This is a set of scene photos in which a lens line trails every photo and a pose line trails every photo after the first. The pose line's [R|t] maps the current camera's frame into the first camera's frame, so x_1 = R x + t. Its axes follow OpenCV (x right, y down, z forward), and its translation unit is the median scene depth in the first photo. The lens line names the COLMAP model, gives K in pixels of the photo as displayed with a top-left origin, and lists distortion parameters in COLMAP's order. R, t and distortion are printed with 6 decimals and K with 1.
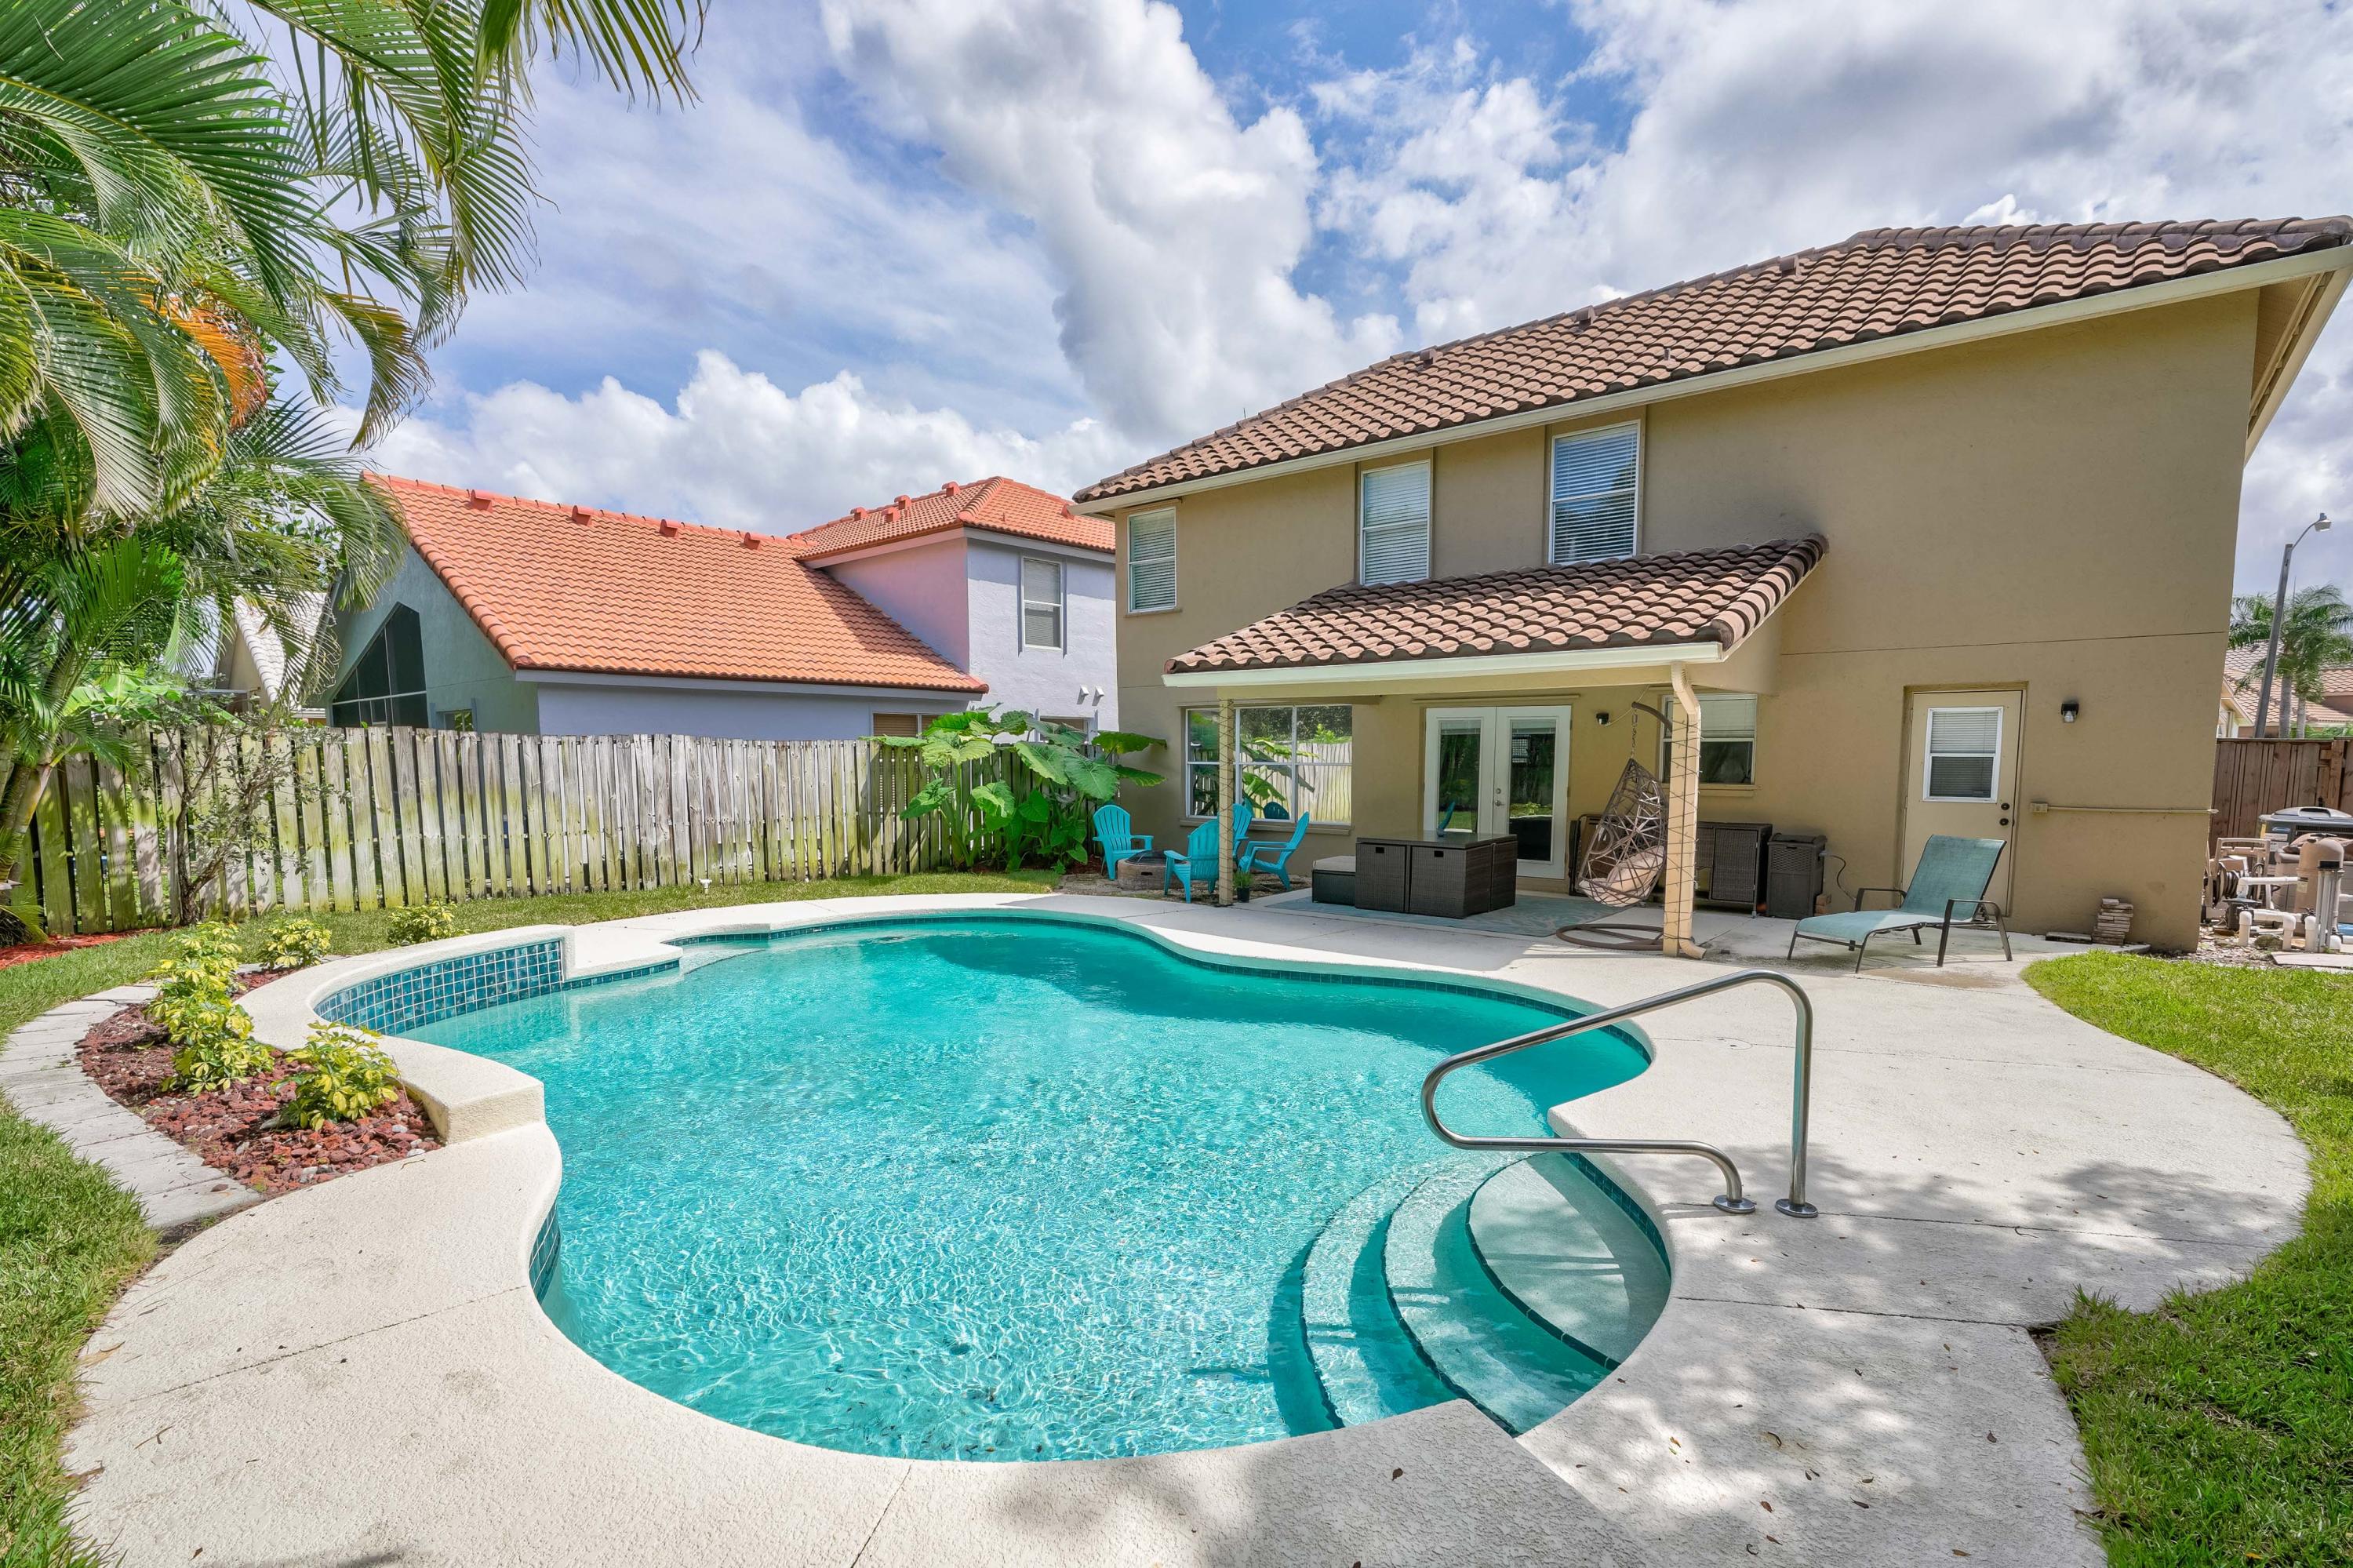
lens RADIAL K [[1073.7, 0, 1176.5], [0, 1073.7, 784.0], [0, 0, 1]] dist [-0.001822, -0.000068]
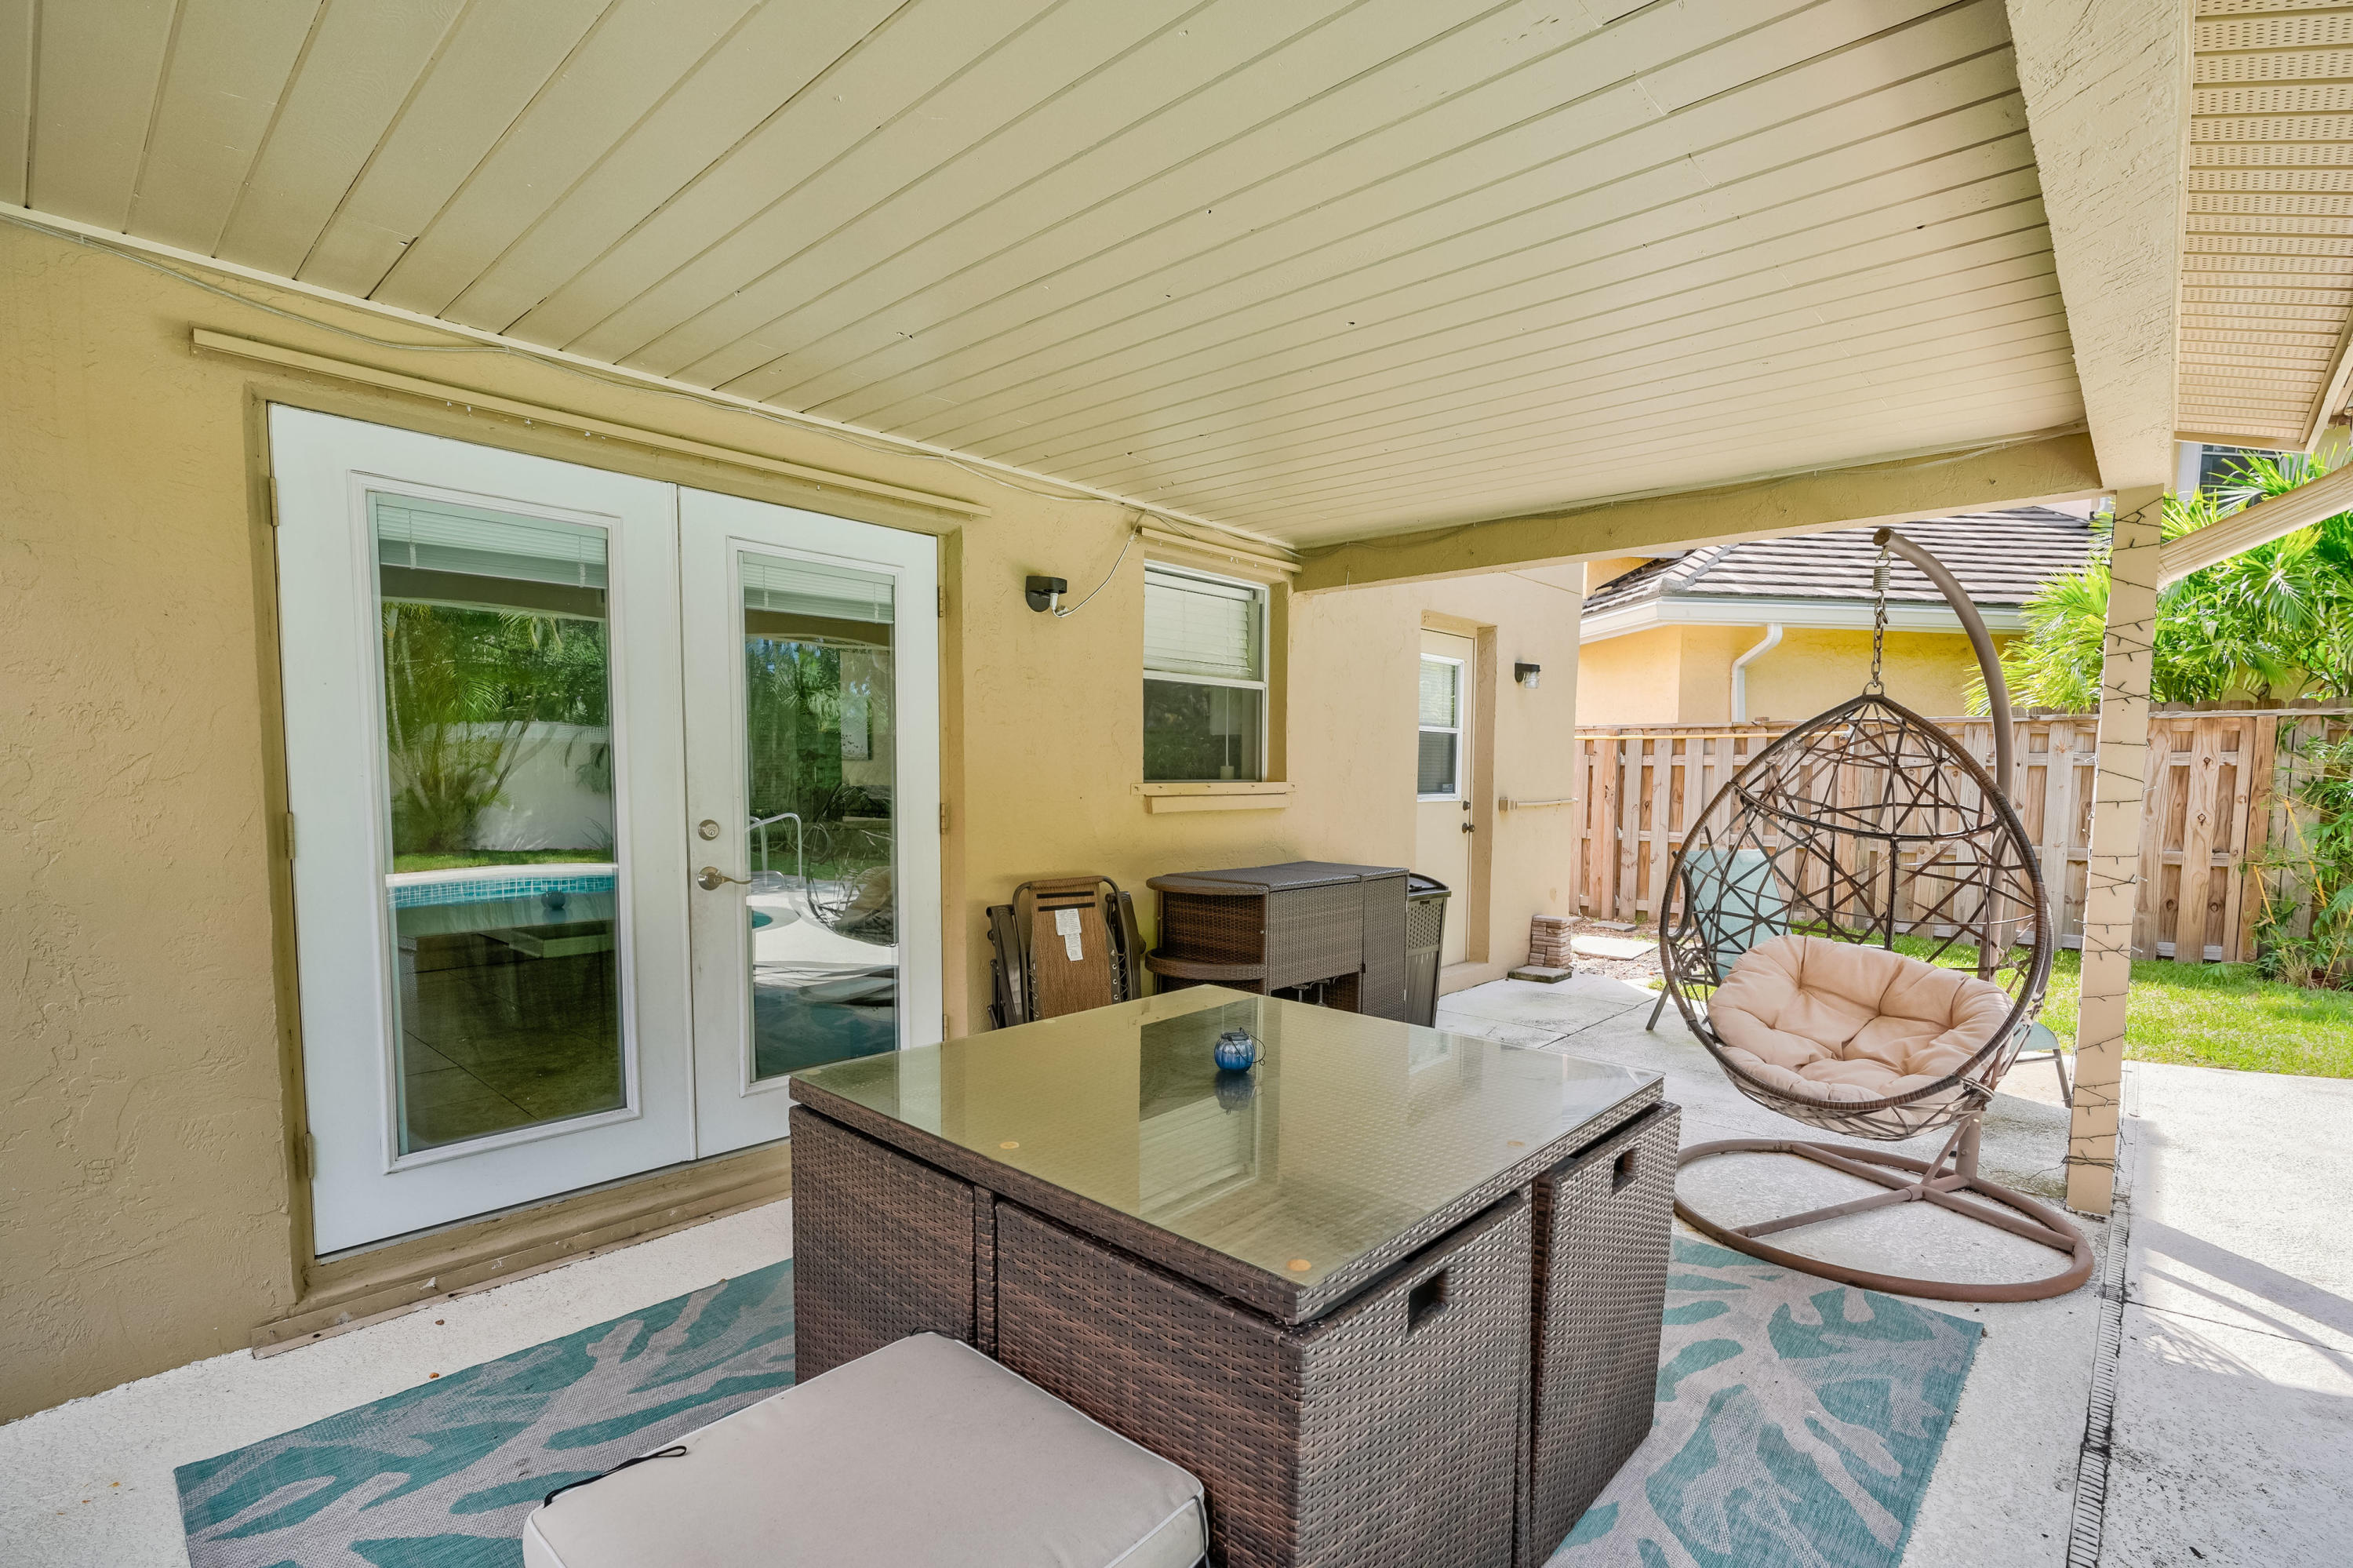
lens RADIAL K [[1078.0, 0, 1199.5], [0, 1078.0, 781.2], [0, 0, 1]] dist [-0.000358, 0.000070]
pose [[0.026048, -0.009684, 0.999614, 0.061364], [0.028586, 0.999551, 0.008939, -0.004562], [-0.999252, 0.028342, 0.026313, 0.912537]]
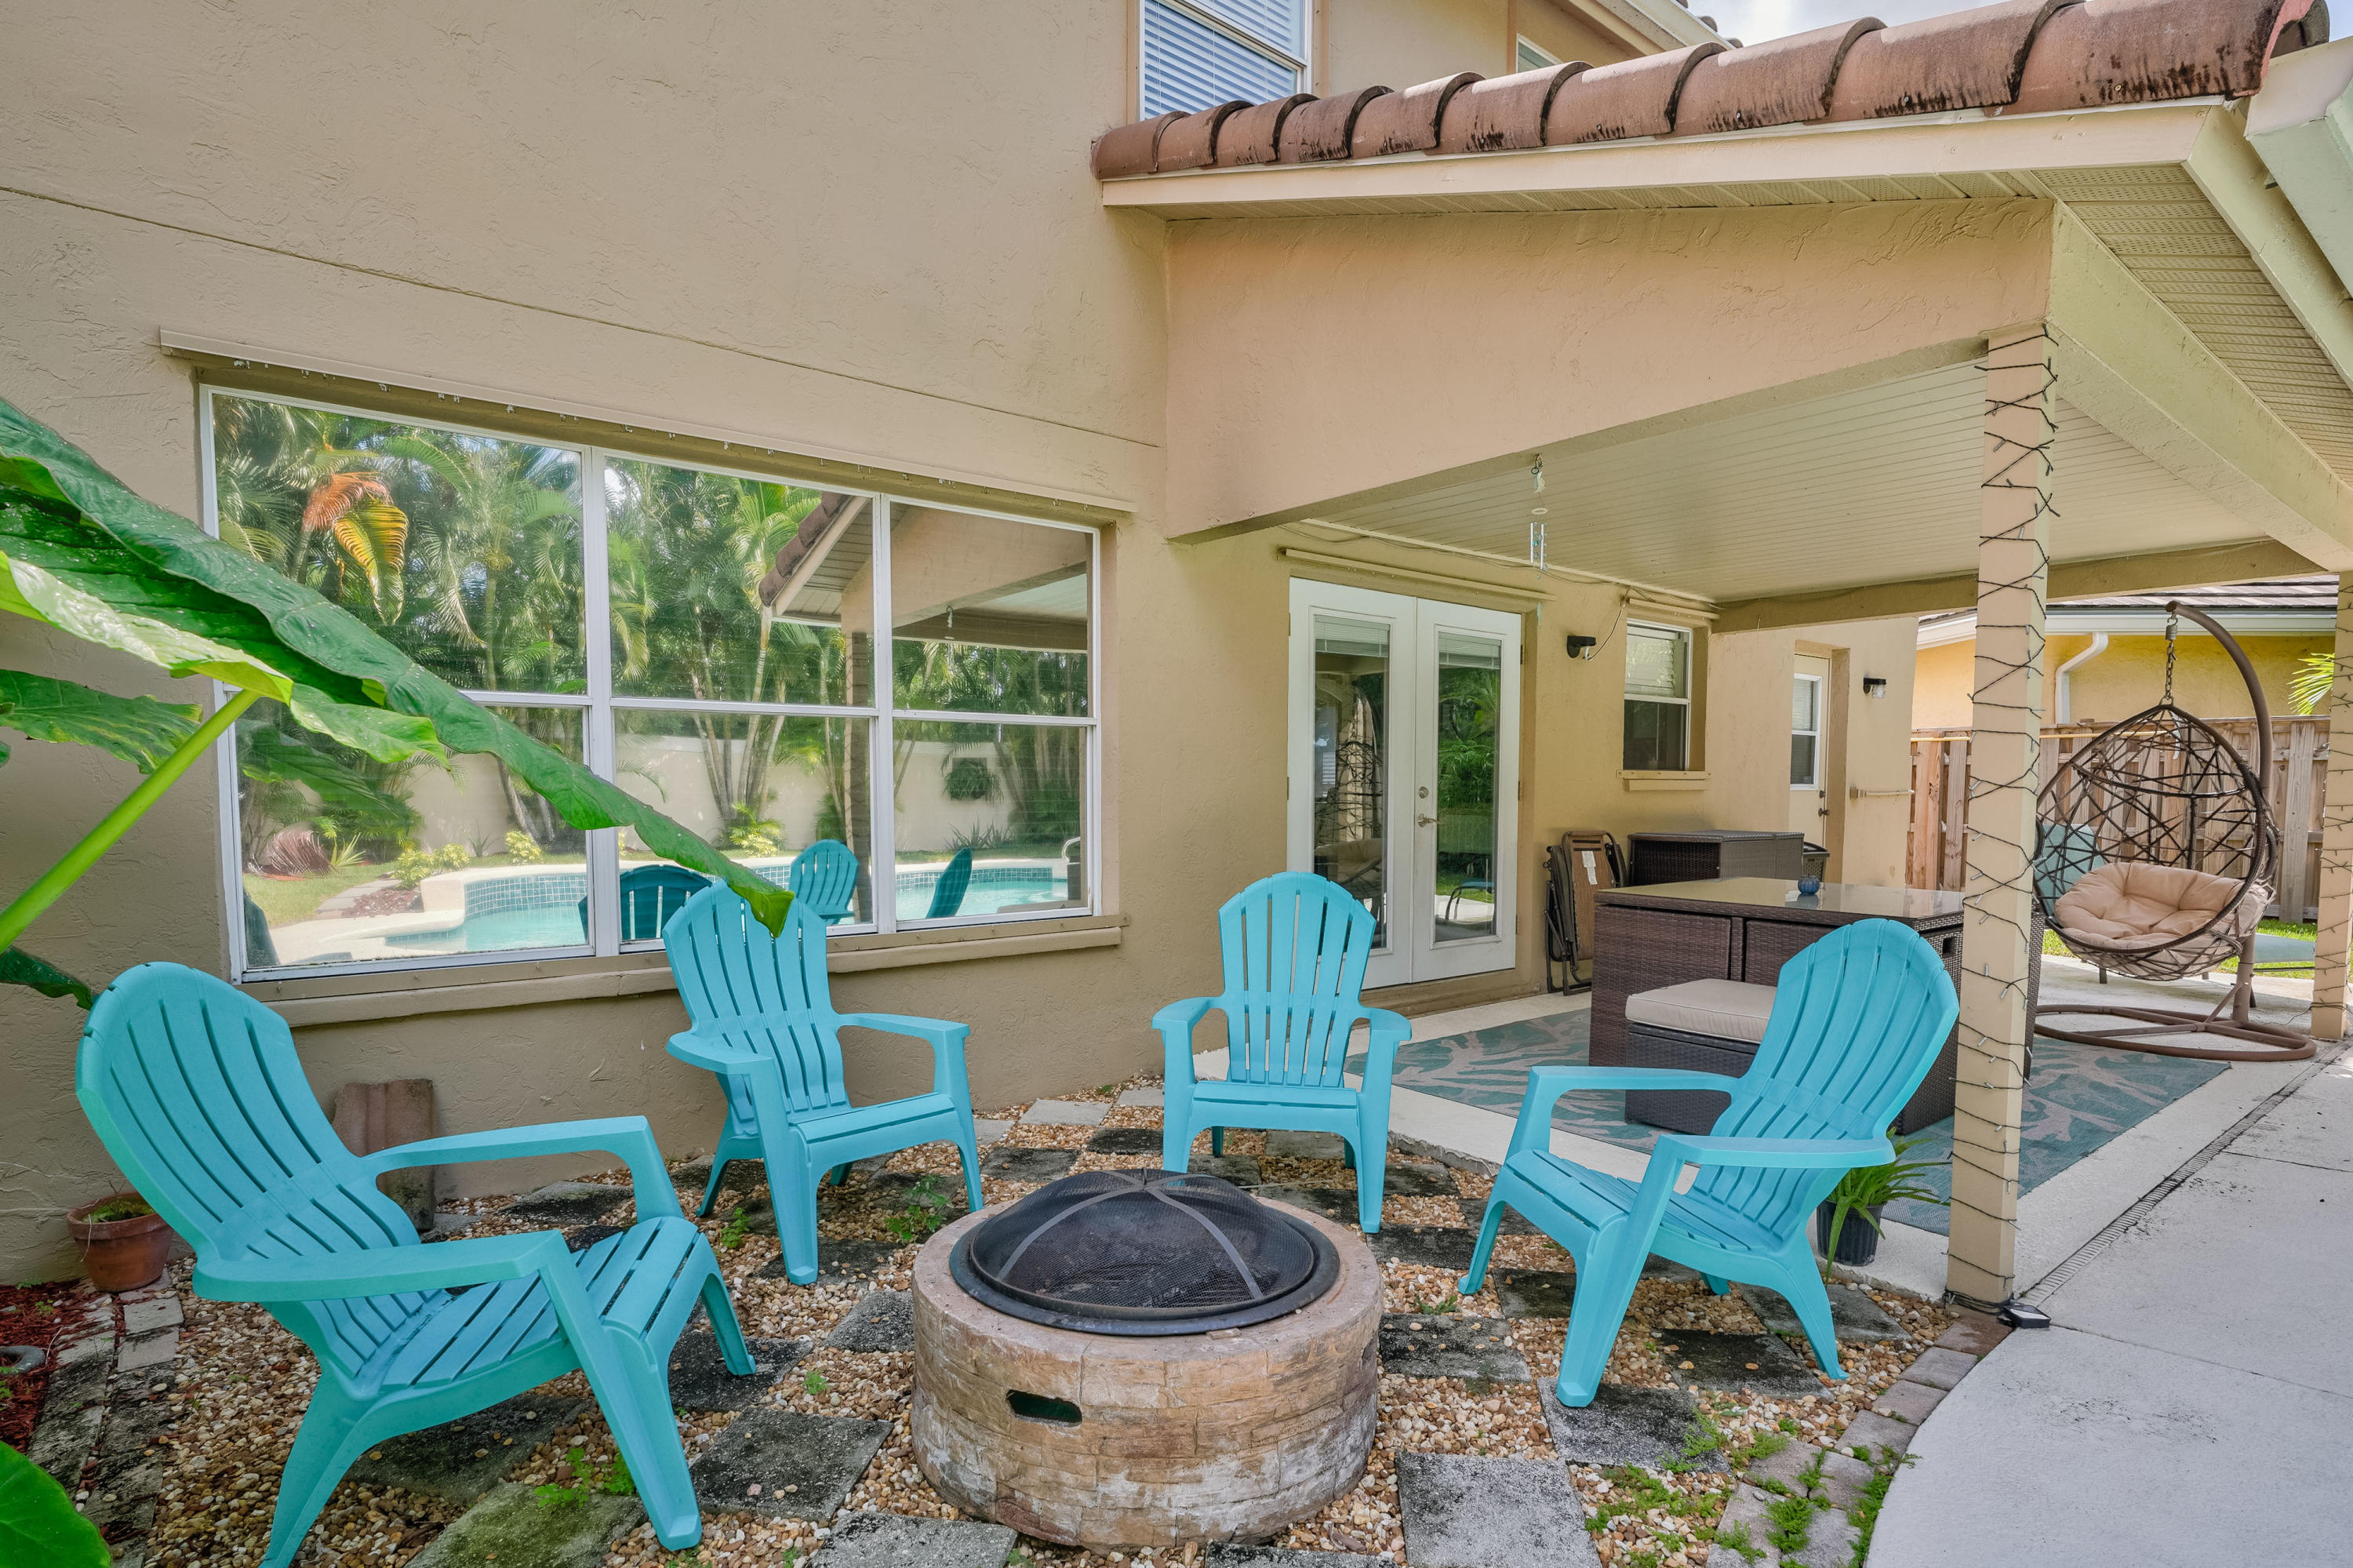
lens RADIAL K [[1179.9, 0, 1176.5], [0, 1179.9, 784.0], [0, 0, 1]] dist [0.003008, 0.000923]
pose [[0.196796, 0.001043, 0.980444, -0.191916], [0.030130, 0.999521, -0.007111, 0.003347], [-0.979981, 0.030940, 0.196671, 1.042119]]
